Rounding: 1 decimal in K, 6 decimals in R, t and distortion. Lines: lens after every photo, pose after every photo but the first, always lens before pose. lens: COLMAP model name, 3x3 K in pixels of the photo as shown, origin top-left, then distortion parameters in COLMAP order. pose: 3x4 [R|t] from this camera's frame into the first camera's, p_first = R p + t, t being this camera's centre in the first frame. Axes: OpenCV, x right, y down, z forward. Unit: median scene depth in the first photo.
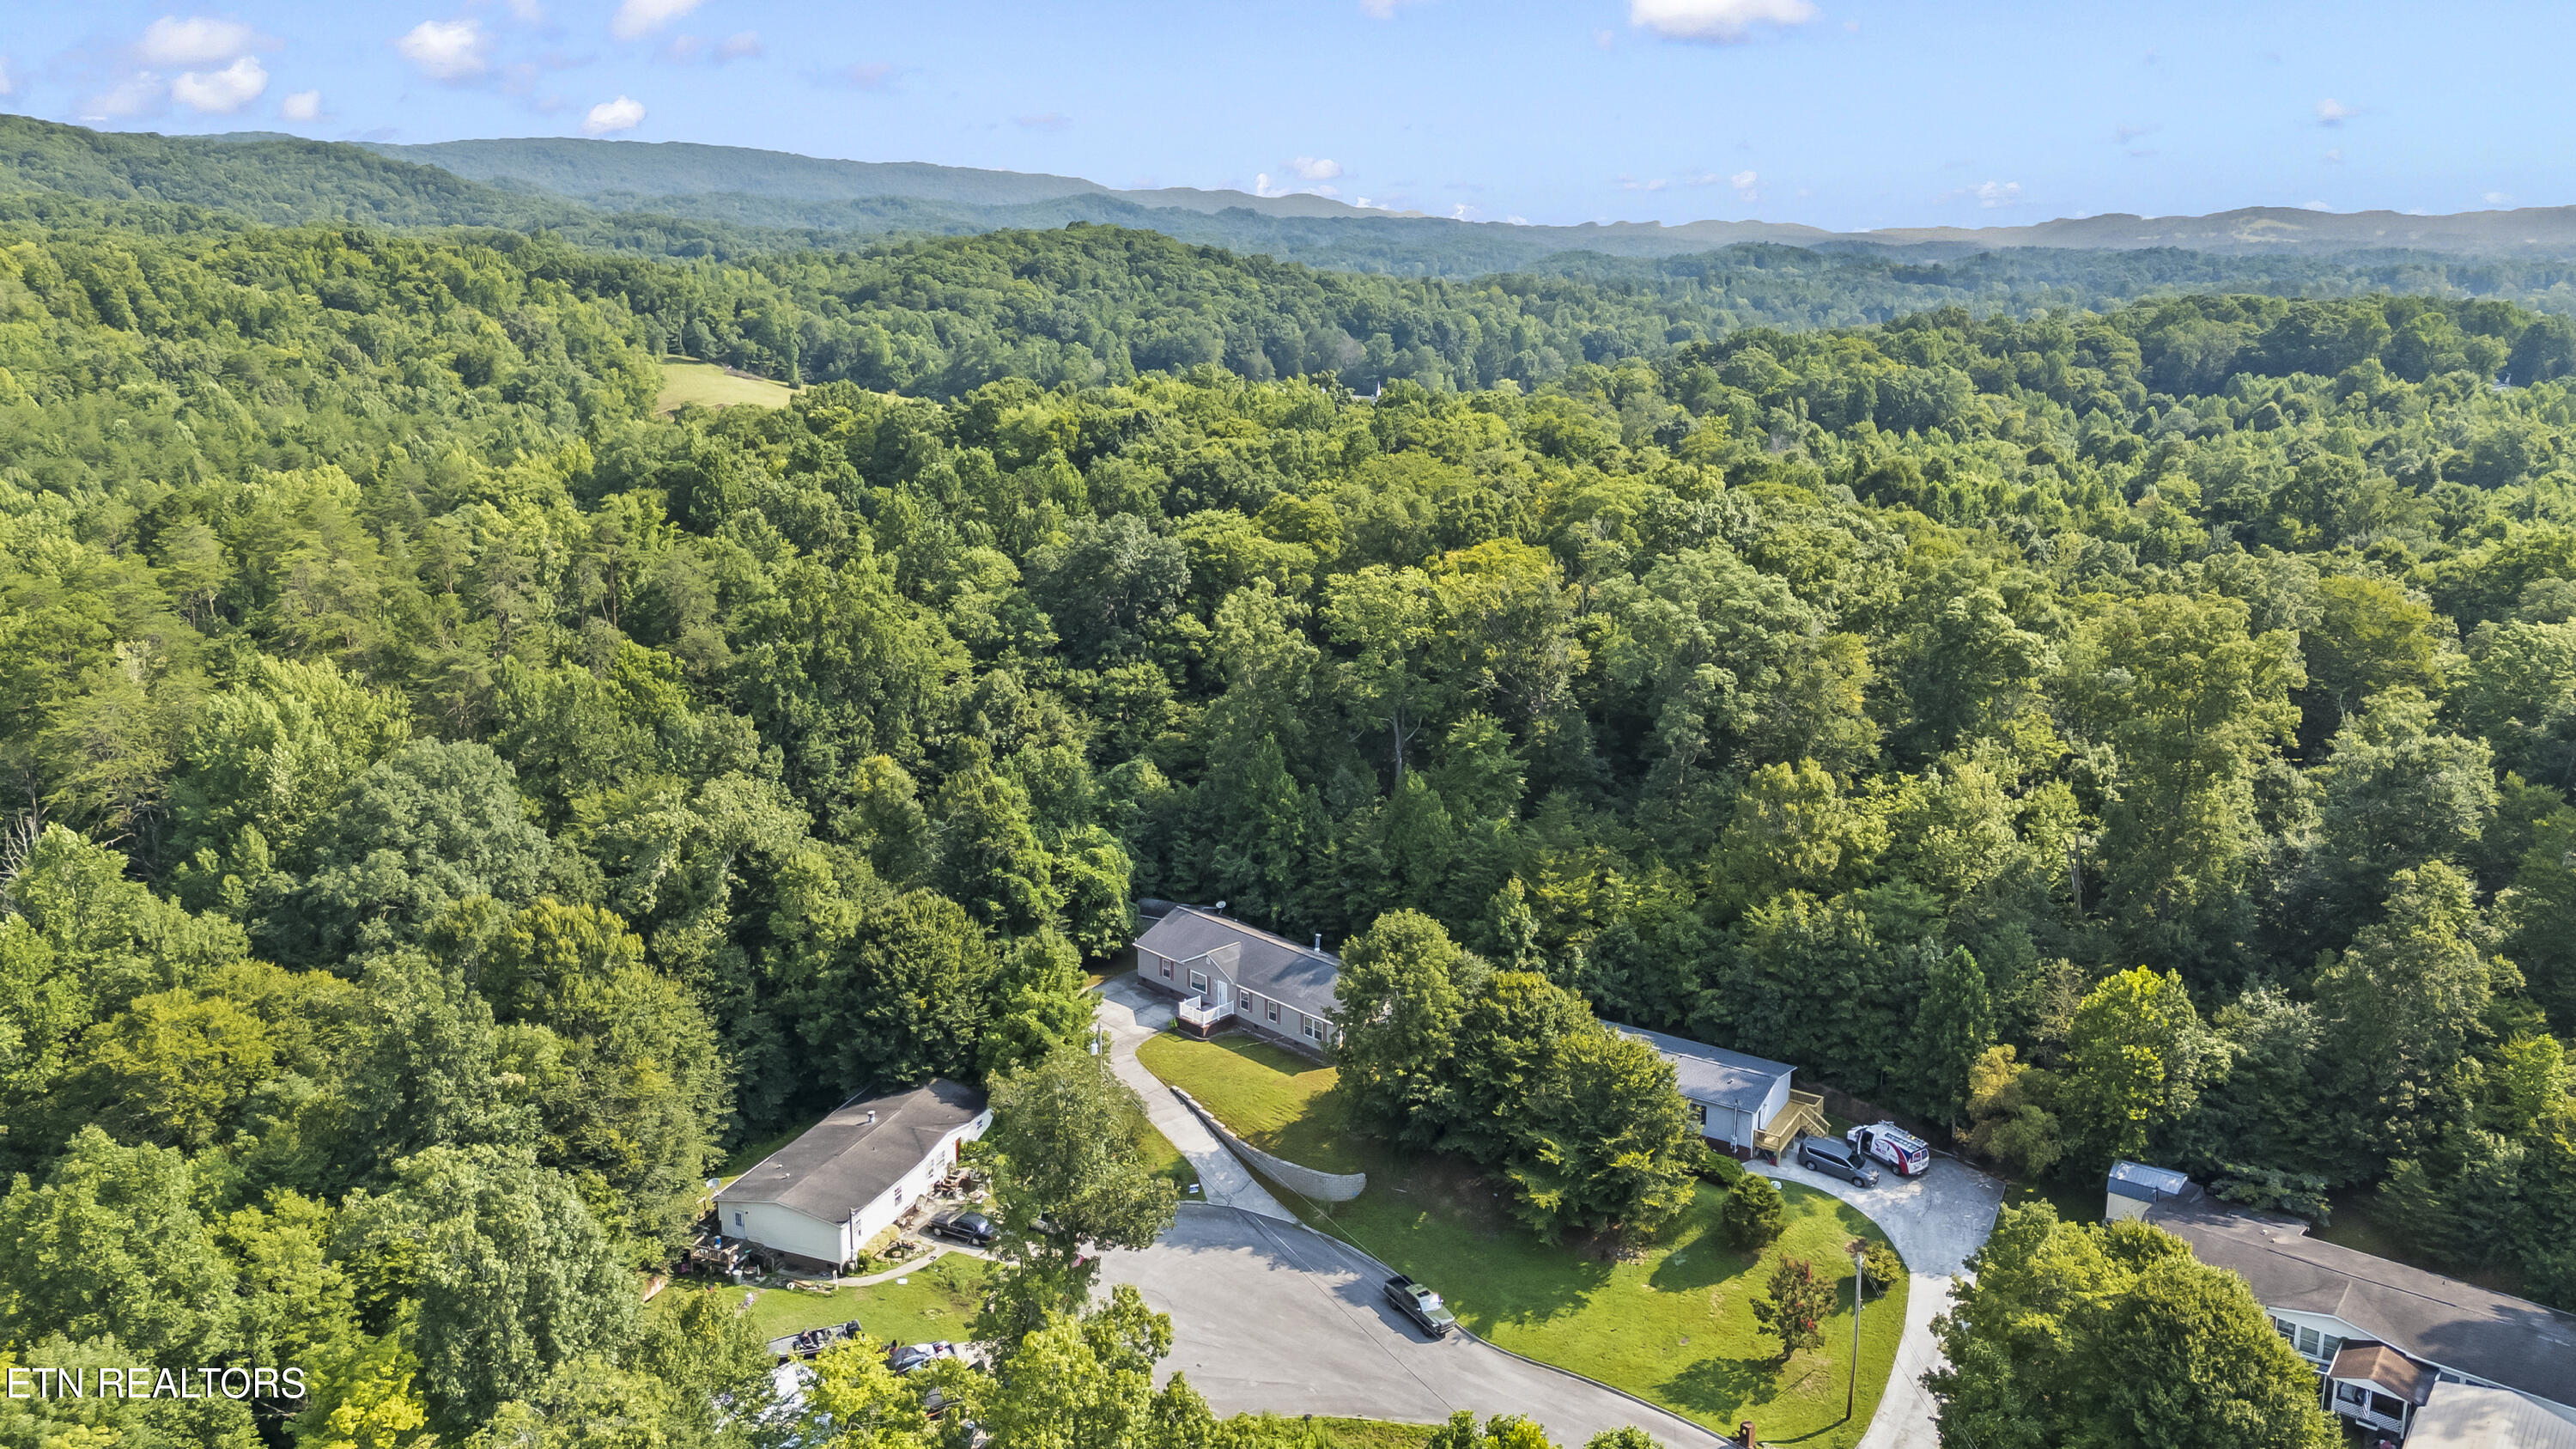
lens RADIAL K [[1788.0, 0, 1284.3], [0, 1788.0, 707.9], [0, 0, 1]] dist [0.226190, -0.000695]
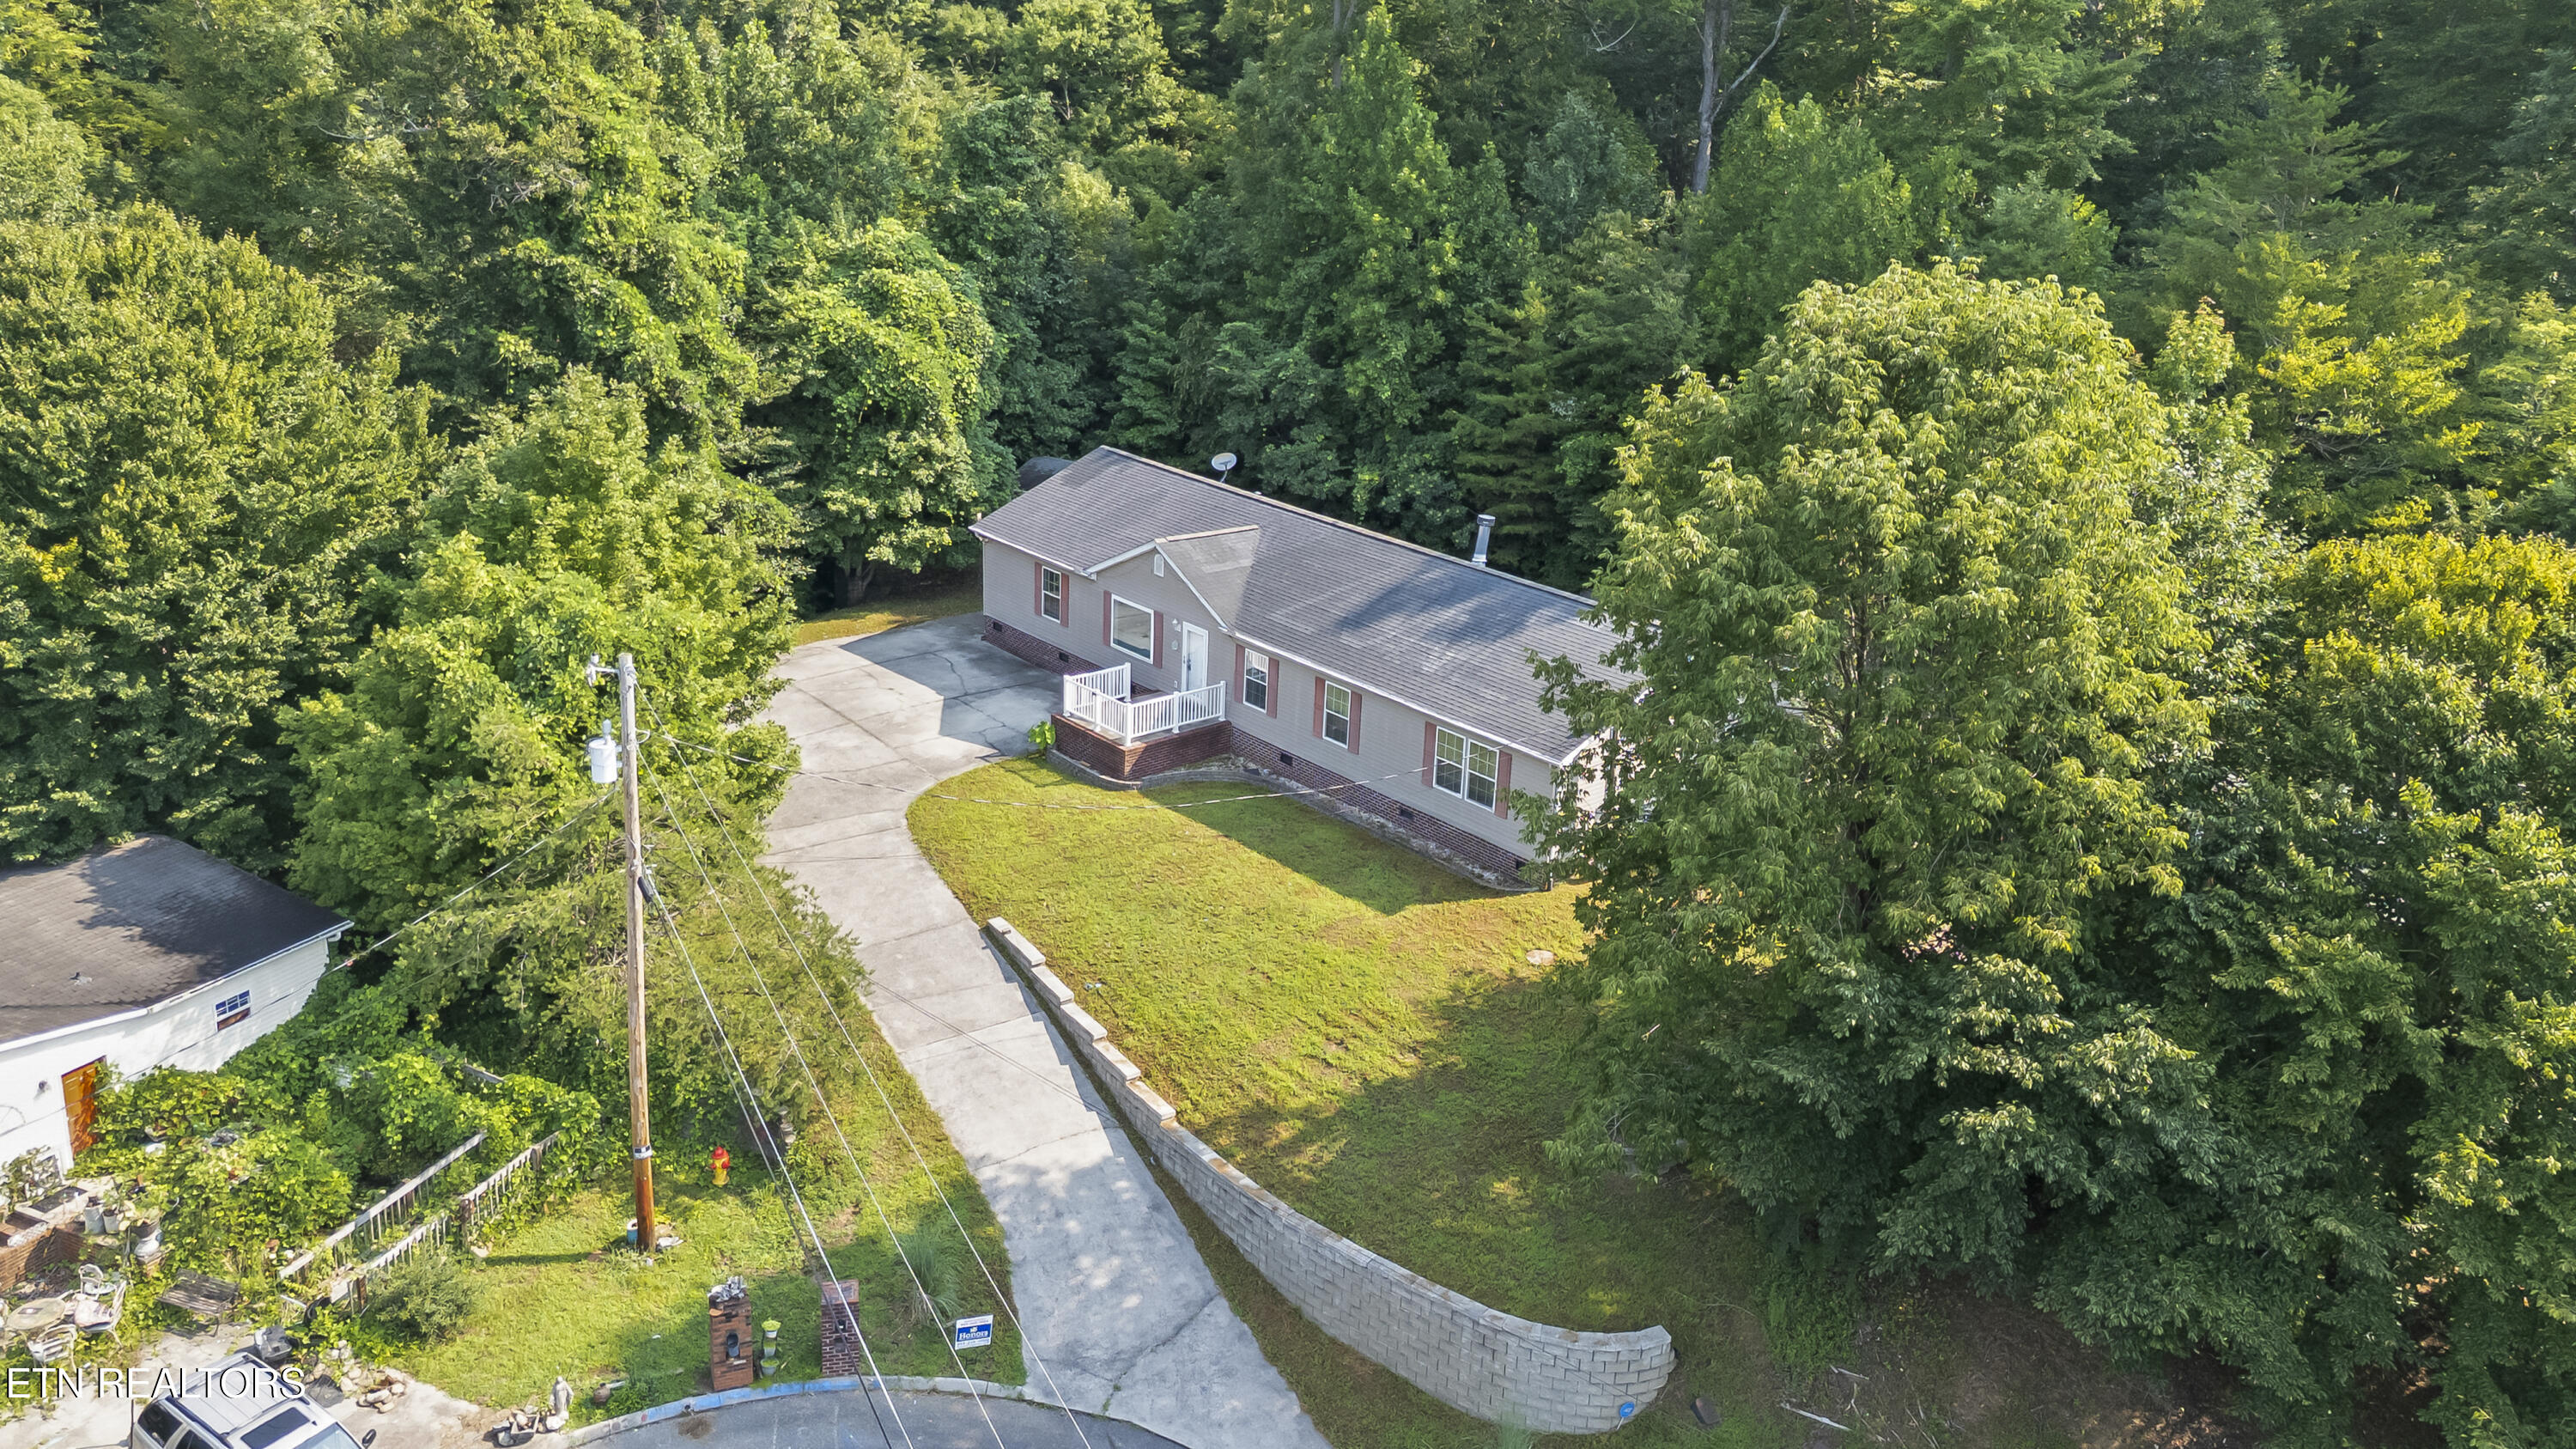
lens RADIAL K [[1911.3, 0, 1283.4], [0, 1911.3, 713.5], [0, 0, 1]] dist [0.184041, -0.078123]
pose [[0.996908, 0.063311, -0.046545, -0.000410], [-0.057916, 0.992318, 0.109321, 0.129539], [0.053109, -0.106287, 0.992916, 0.648801]]
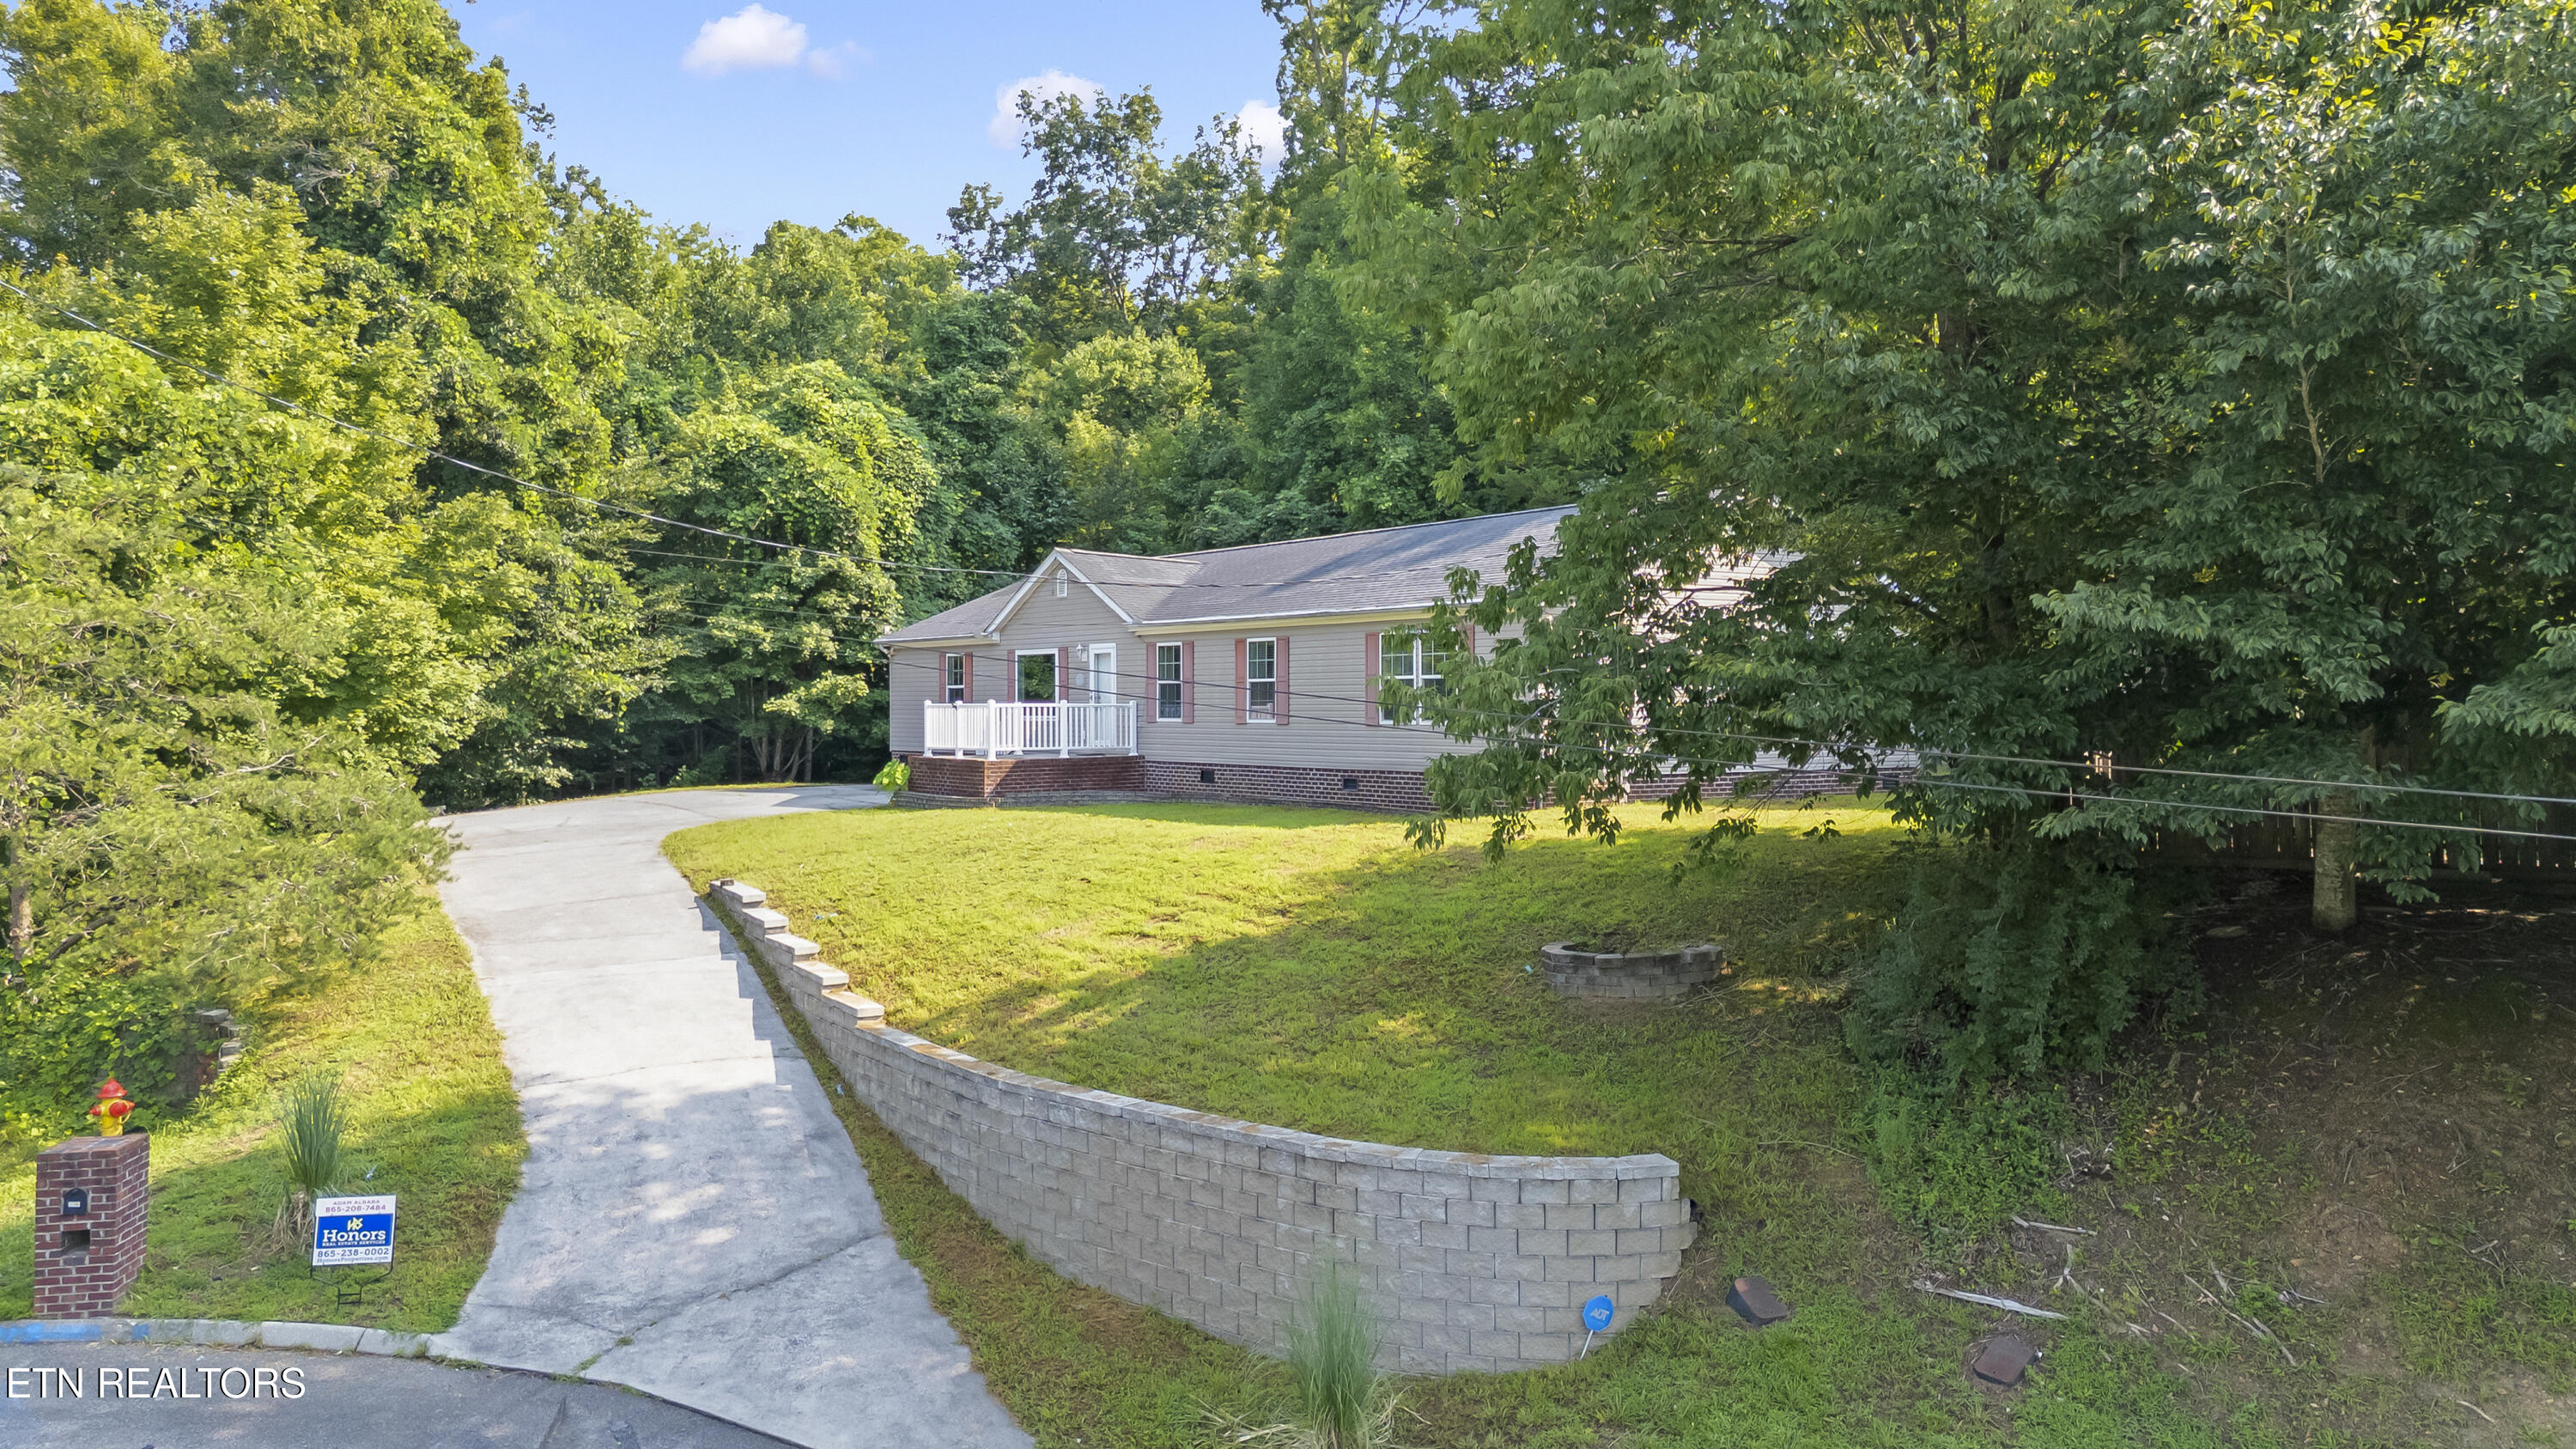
lens RADIAL K [[1874.8, 0, 1288.0], [0, 1874.8, 724.5], [0, 0, 1]] dist [0.155382, -0.004028]
pose [[0.988865, 0.001192, -0.148810, 0.032577], [-0.033879, 0.975513, -0.217315, 0.223871], [0.144907, 0.219937, 0.964692, 0.753001]]
